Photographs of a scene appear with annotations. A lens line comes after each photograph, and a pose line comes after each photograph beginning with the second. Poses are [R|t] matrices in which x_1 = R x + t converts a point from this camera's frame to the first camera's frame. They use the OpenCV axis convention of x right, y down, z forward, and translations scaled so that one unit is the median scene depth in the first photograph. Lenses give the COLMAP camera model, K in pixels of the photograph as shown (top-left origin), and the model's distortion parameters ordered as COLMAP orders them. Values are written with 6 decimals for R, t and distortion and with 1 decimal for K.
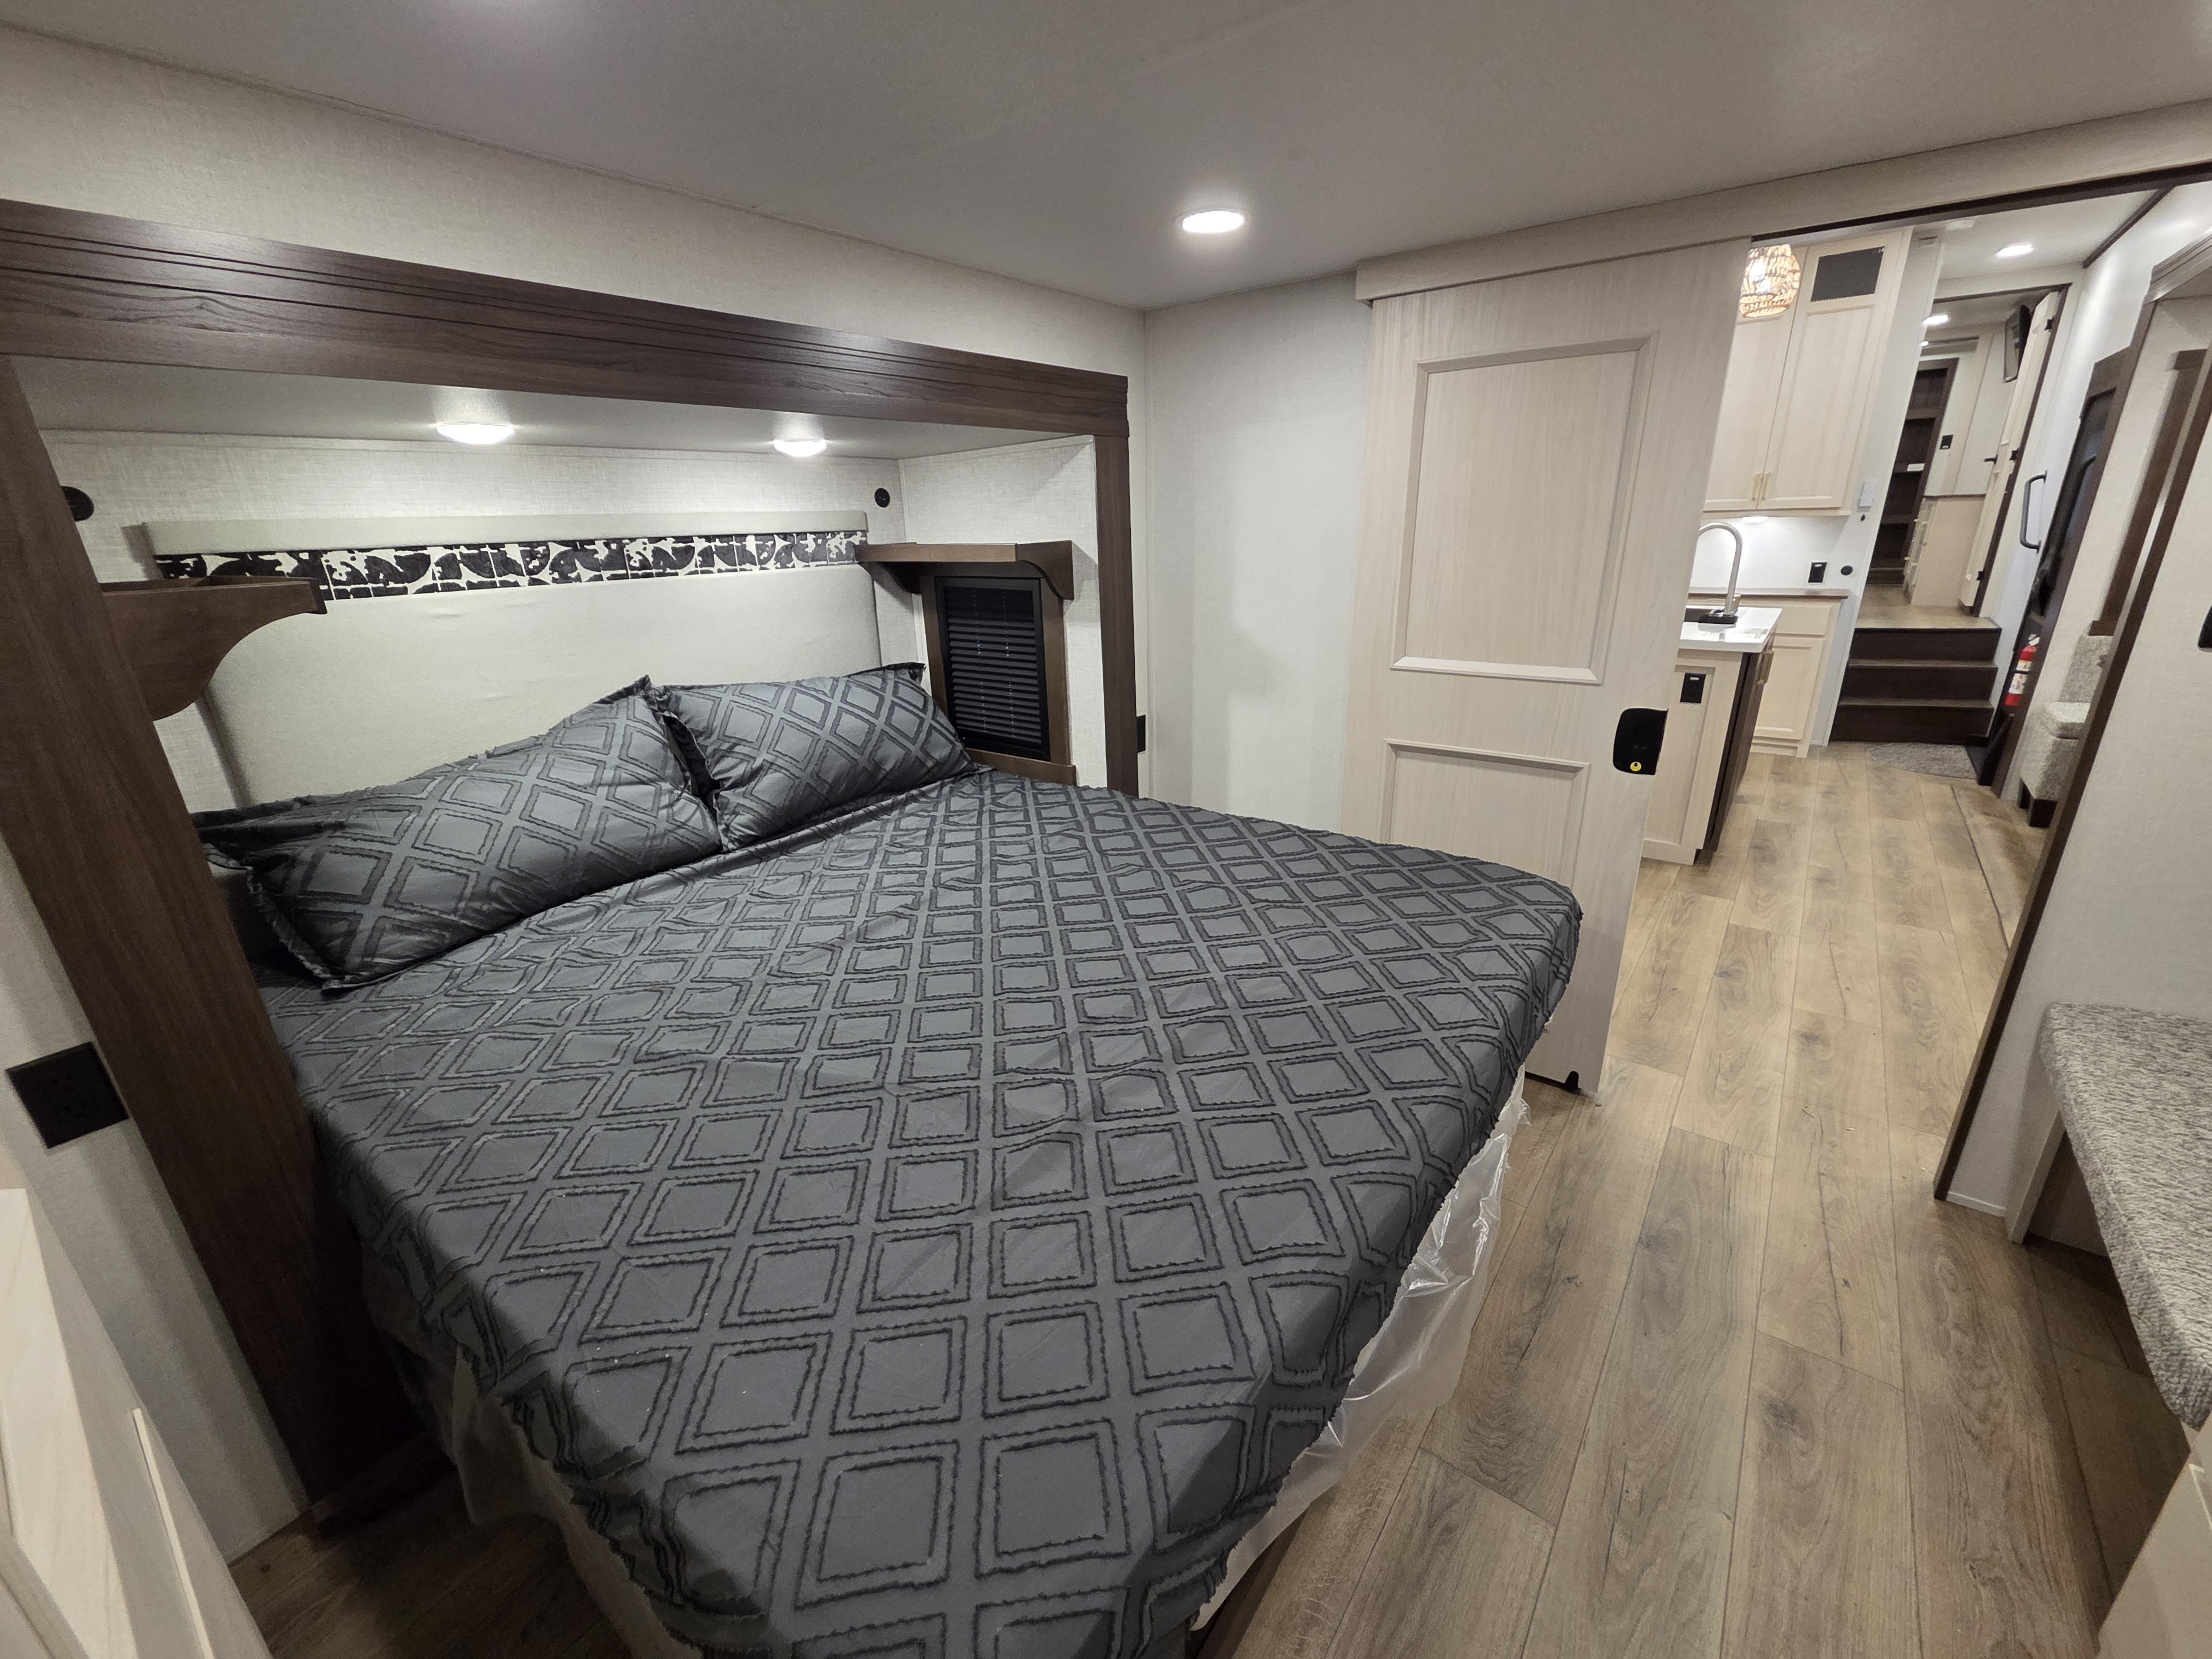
lens RADIAL K [[892.7, 0, 1106.7], [0, 892.7, 844.9], [0, 0, 1]] dist [-0.004942, -0.000599]
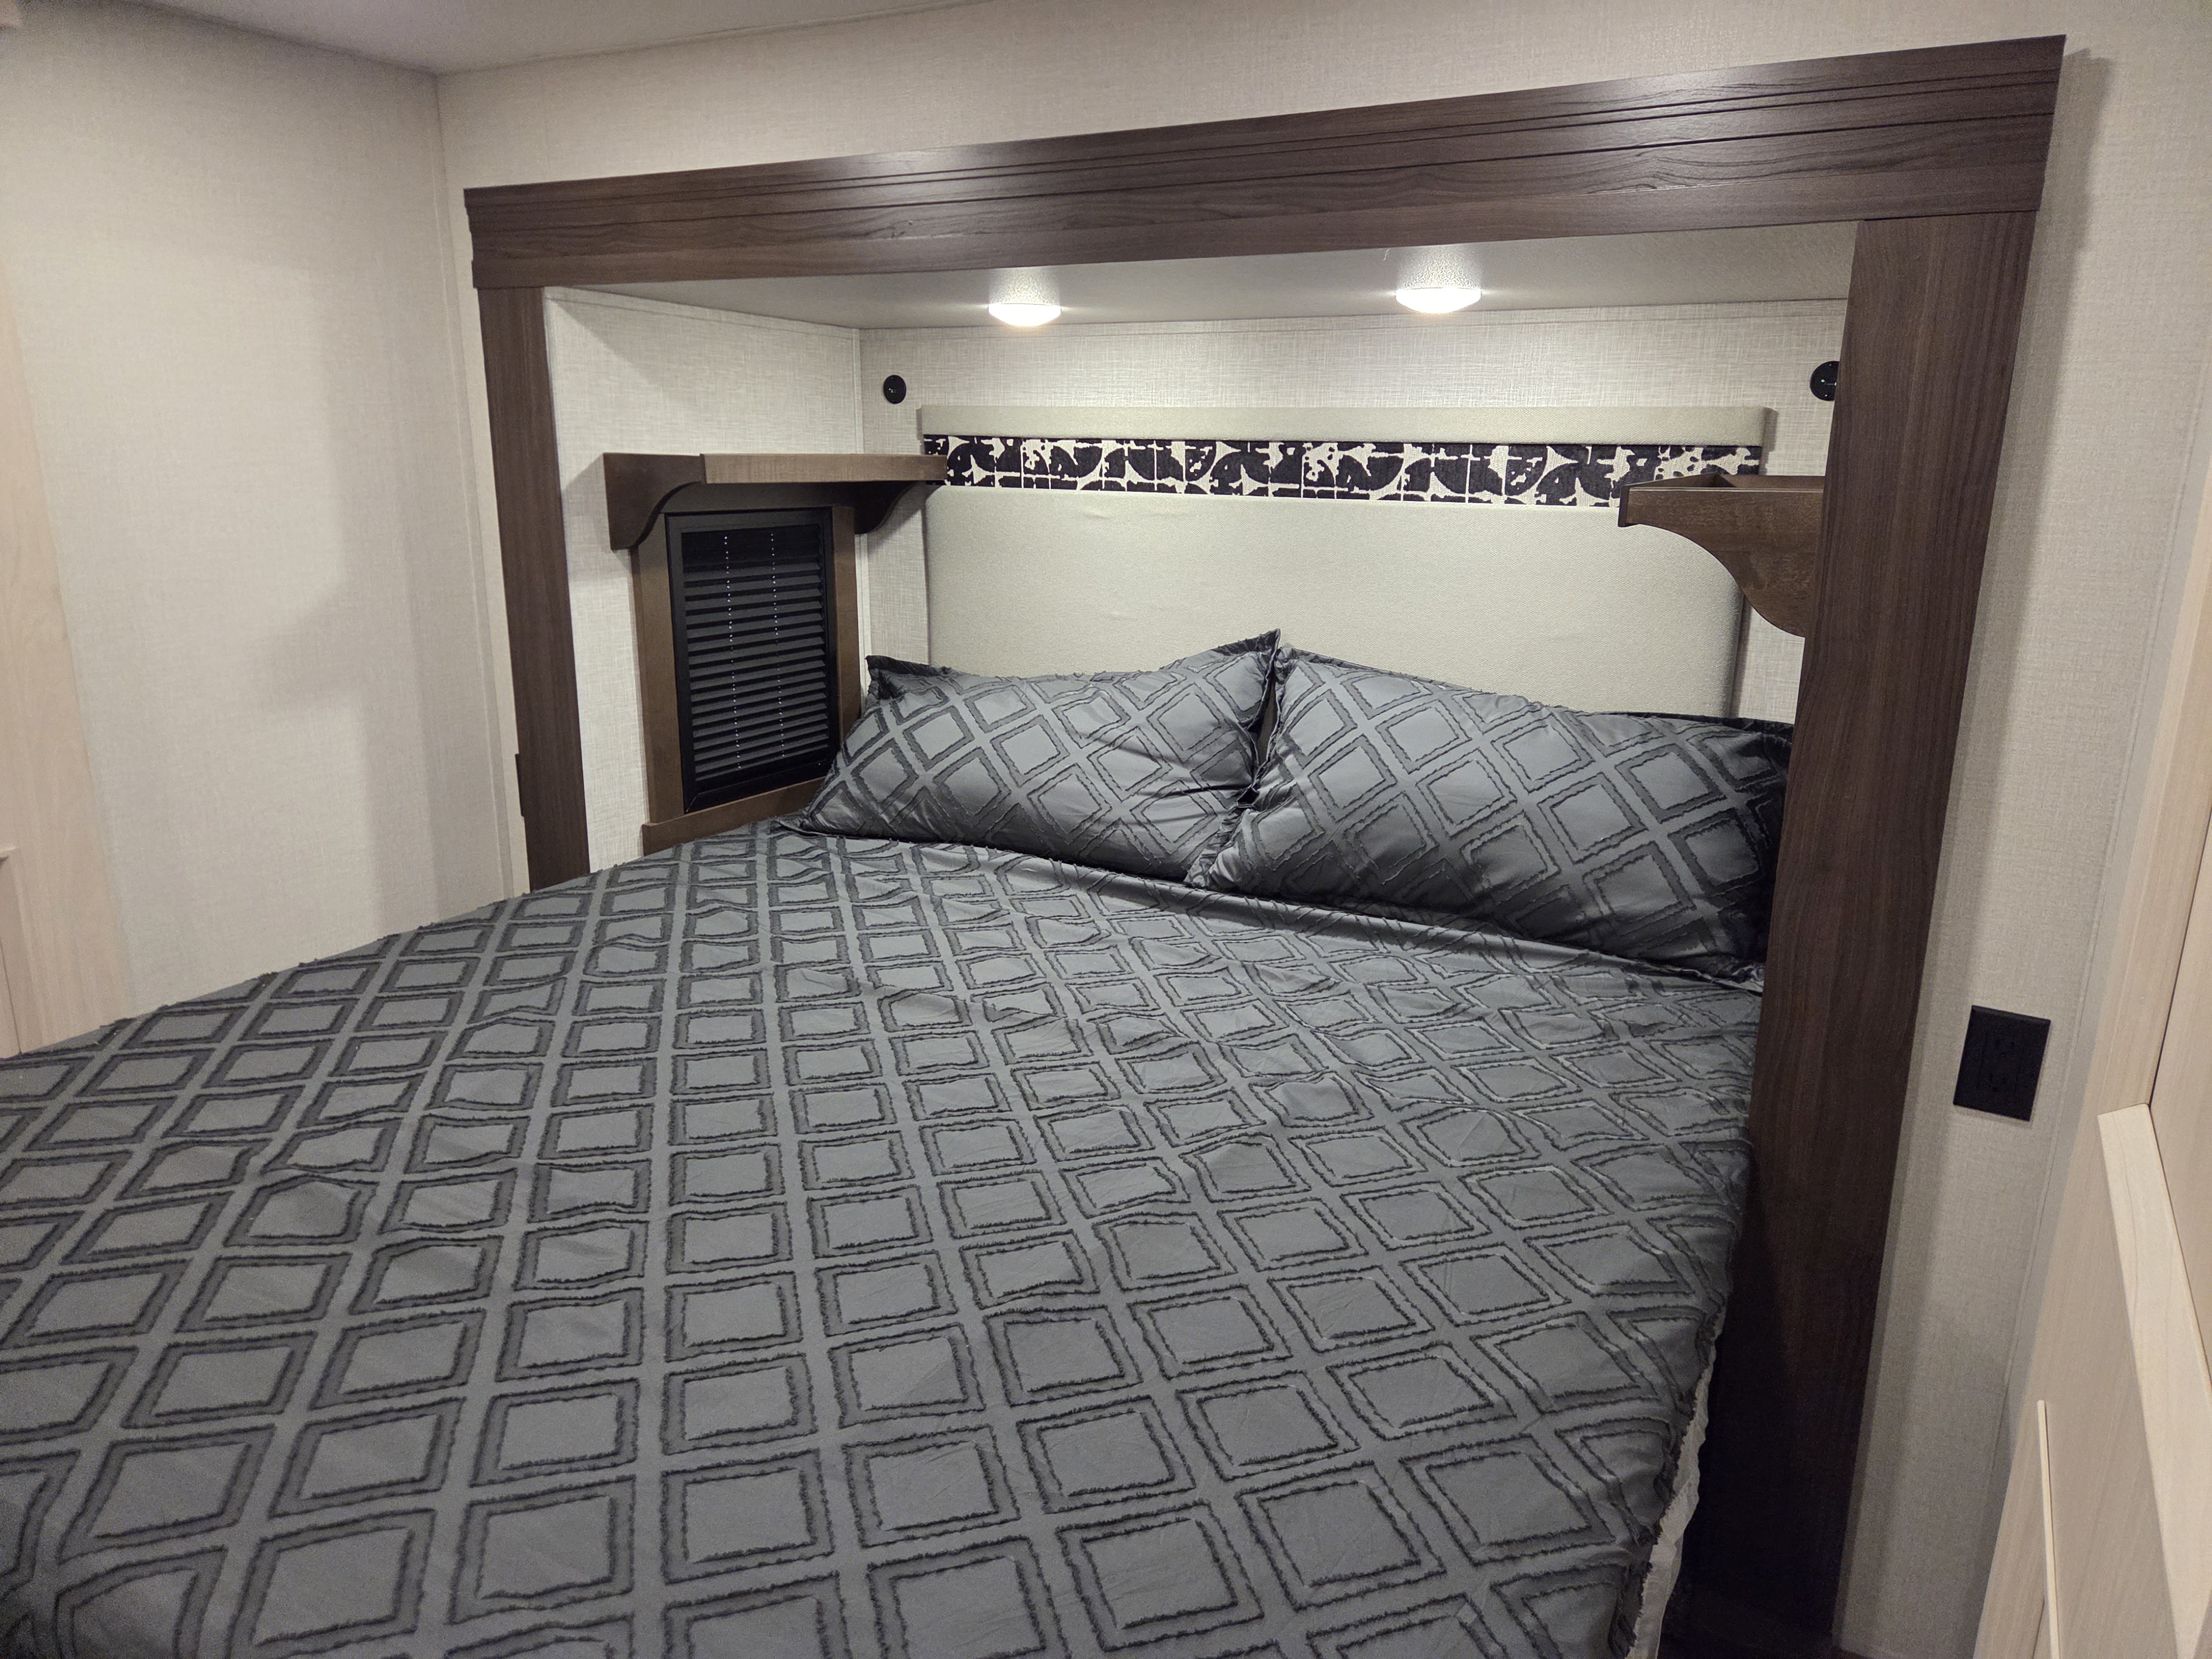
lens RADIAL K [[1486.5, 0, 1111.1], [0, 1486.5, 812.7], [0, 0, 1]] dist [0.045039, -0.034580]
pose [[0.134076, 0.266889, -0.954355, 0.669826], [-0.359238, 0.910633, 0.204193, -0.265394], [0.923565, 0.315464, 0.217971, 0.700966]]
